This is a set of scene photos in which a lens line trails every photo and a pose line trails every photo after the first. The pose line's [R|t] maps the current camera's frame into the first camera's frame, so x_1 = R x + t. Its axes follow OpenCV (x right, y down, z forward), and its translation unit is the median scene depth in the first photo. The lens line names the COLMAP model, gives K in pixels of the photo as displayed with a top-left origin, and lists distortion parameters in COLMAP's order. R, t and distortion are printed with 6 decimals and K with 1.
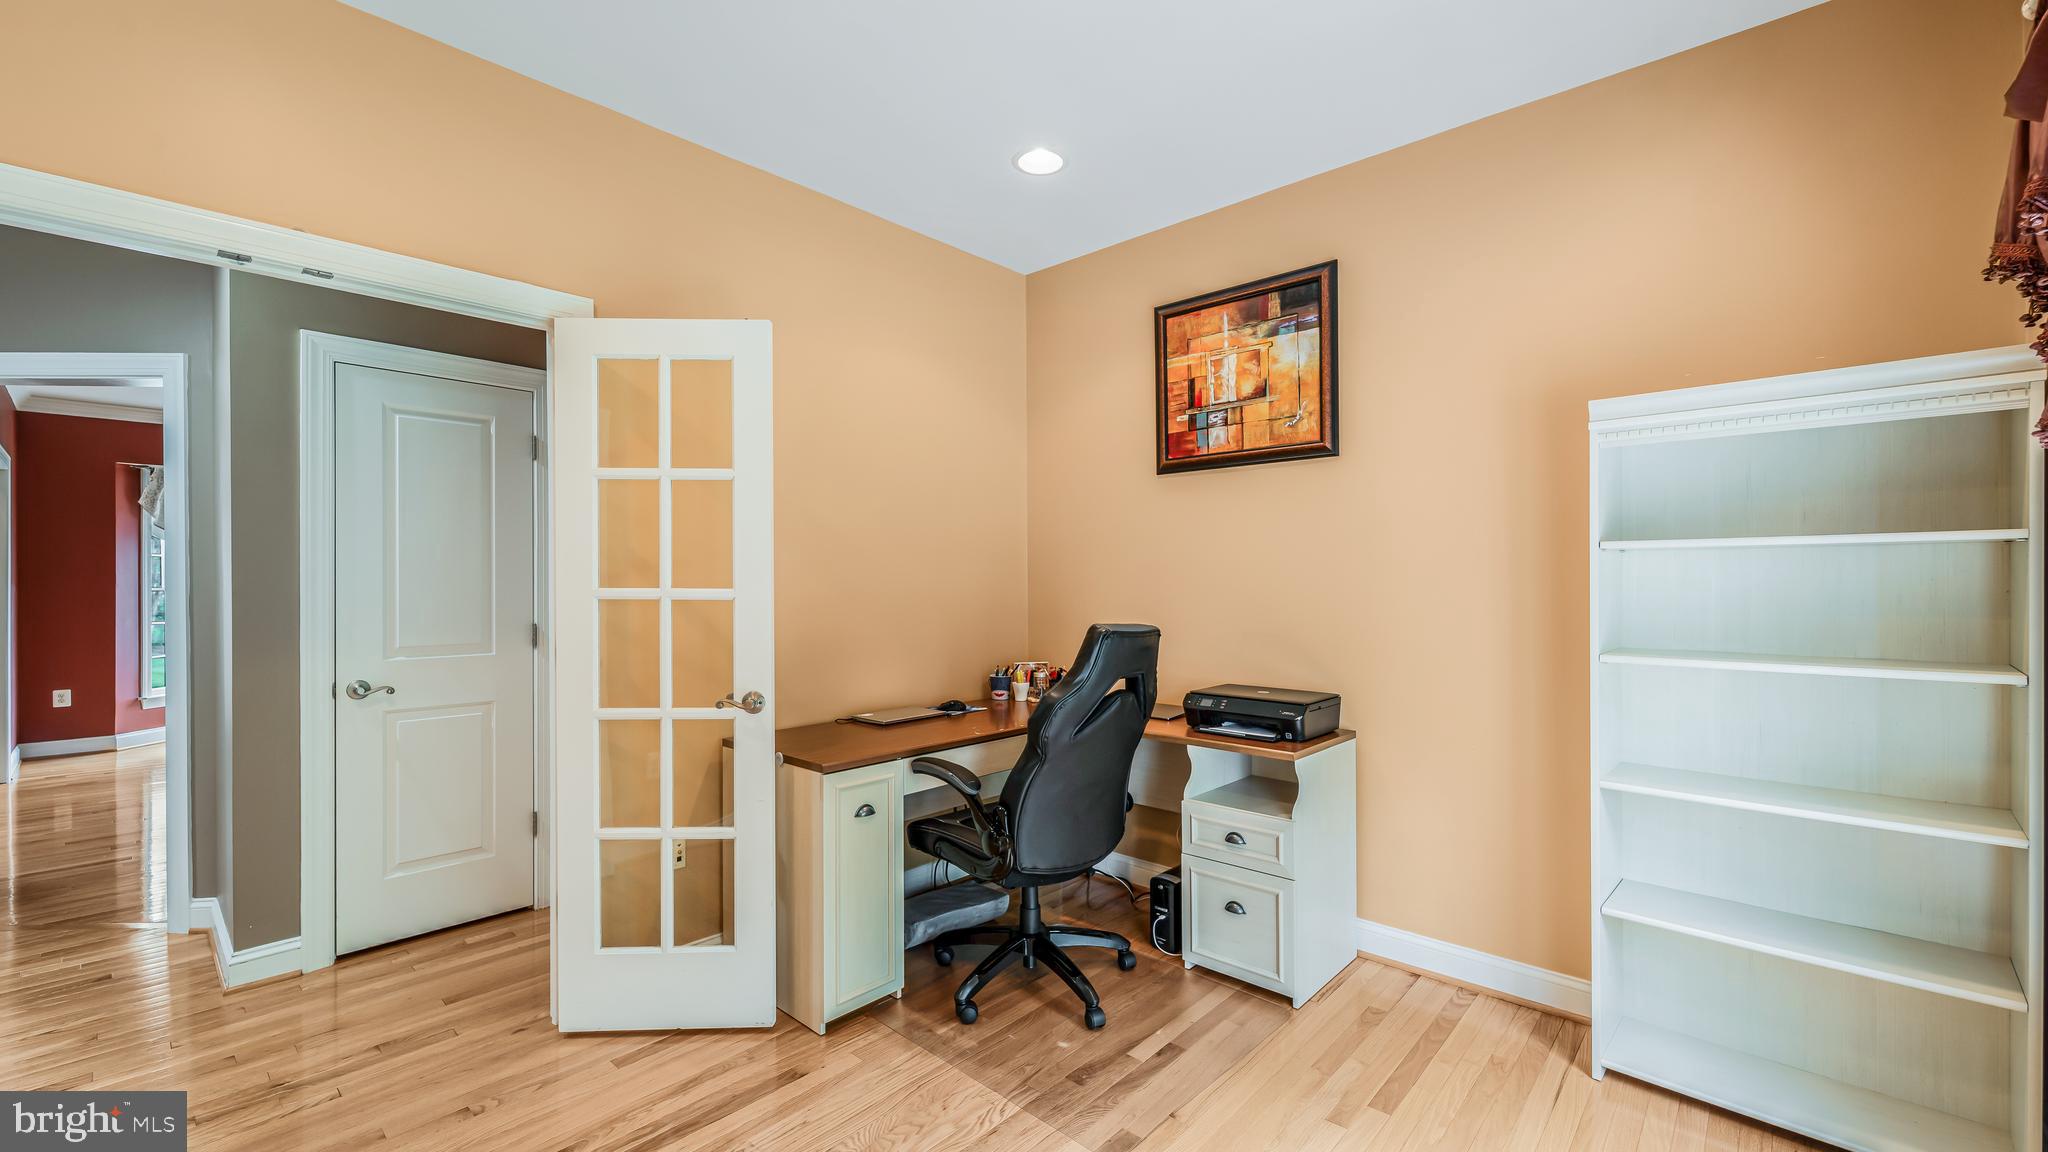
lens RADIAL K [[858.5, 0, 1024.5], [0, 858.5, 583.0], [0, 0, 1]] dist [0.003358, -0.000413]
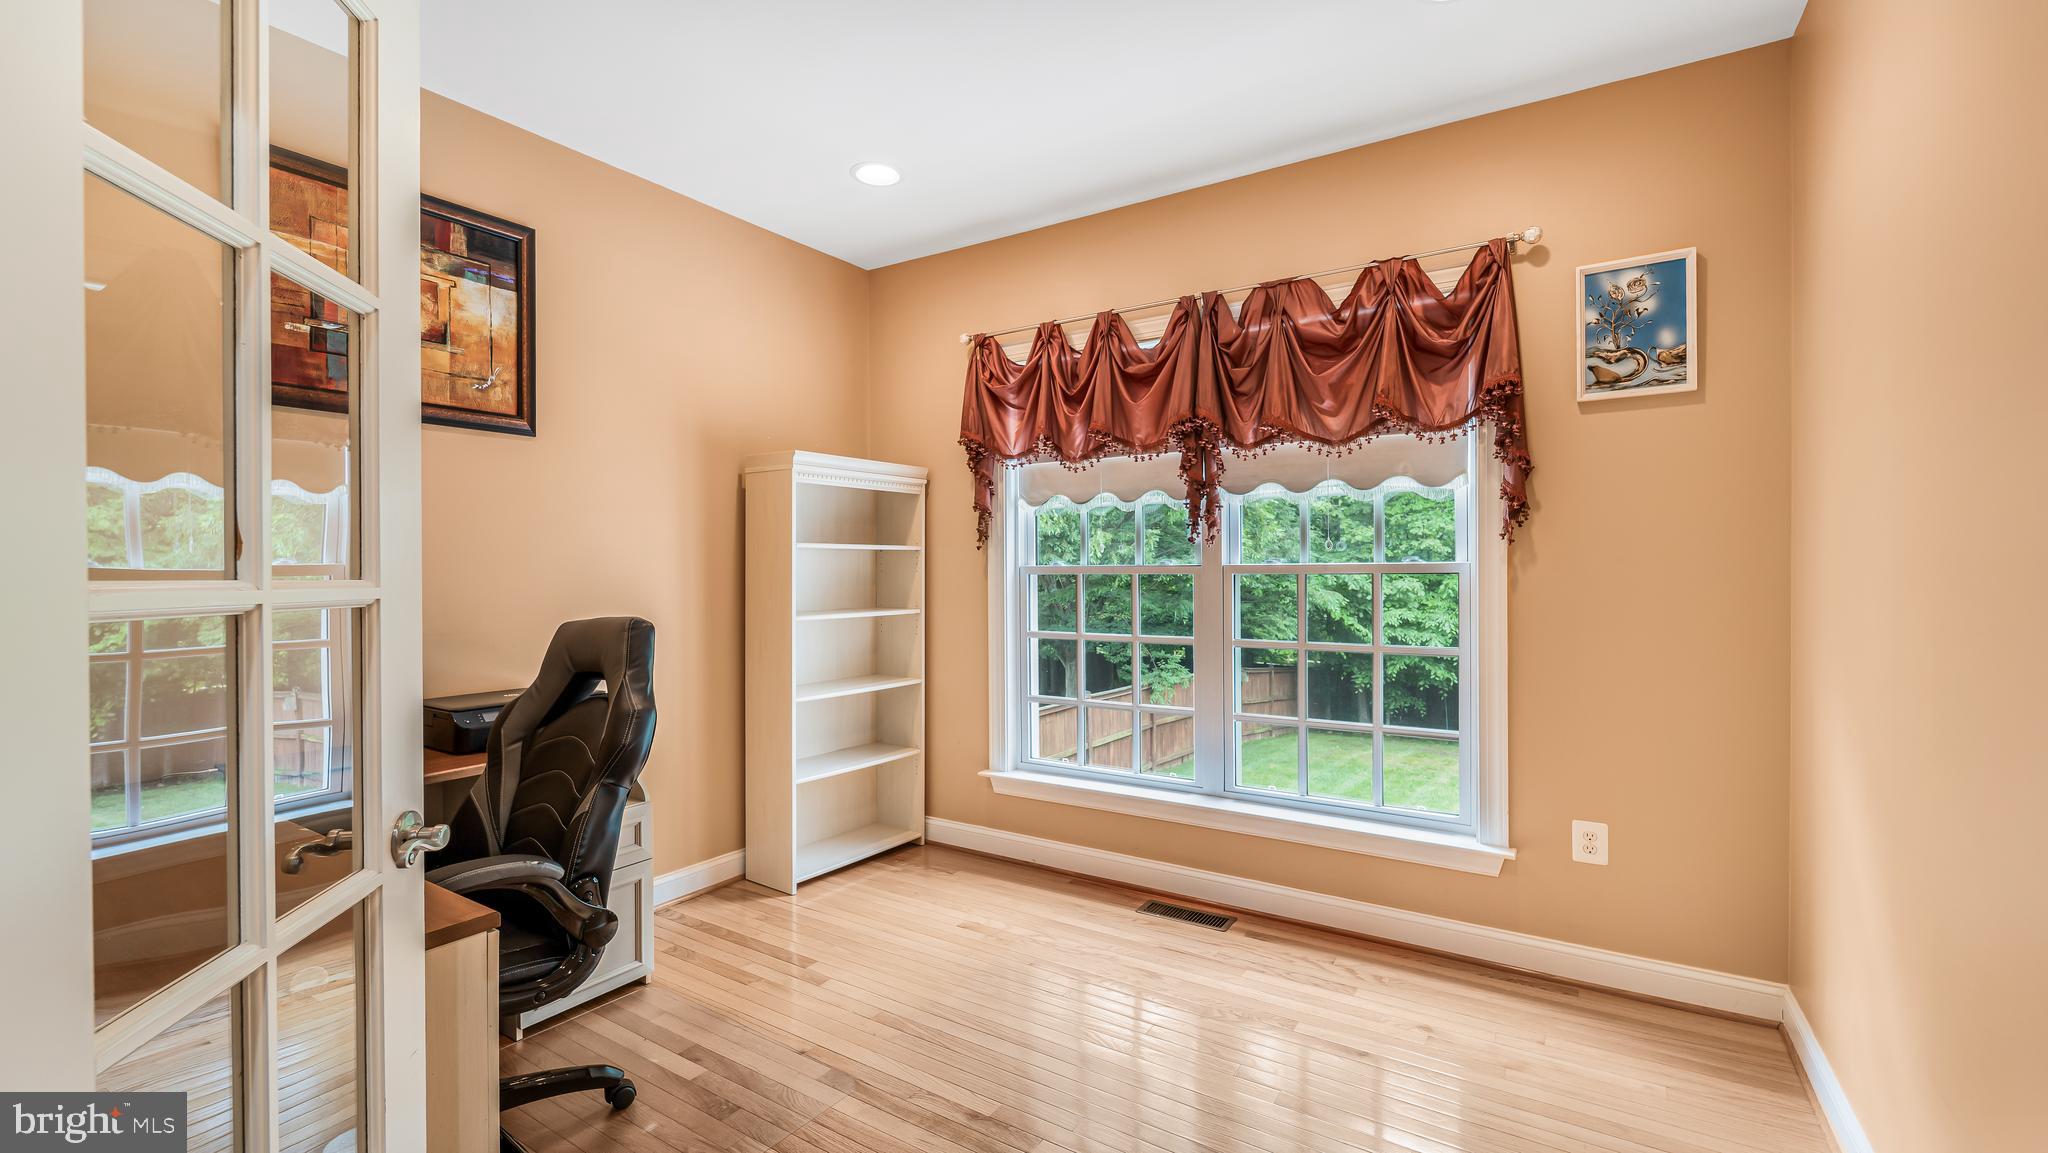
lens RADIAL K [[887.9, 0, 1012.7], [0, 887.9, 571.3], [0, 0, 1]] dist [-0.000857, -0.000137]
pose [[-0.177663, -0.004649, 0.984080, -0.685077], [-0.001231, 0.999989, 0.004502, -0.004091], [-0.984091, -0.000412, -0.177667, 0.643486]]
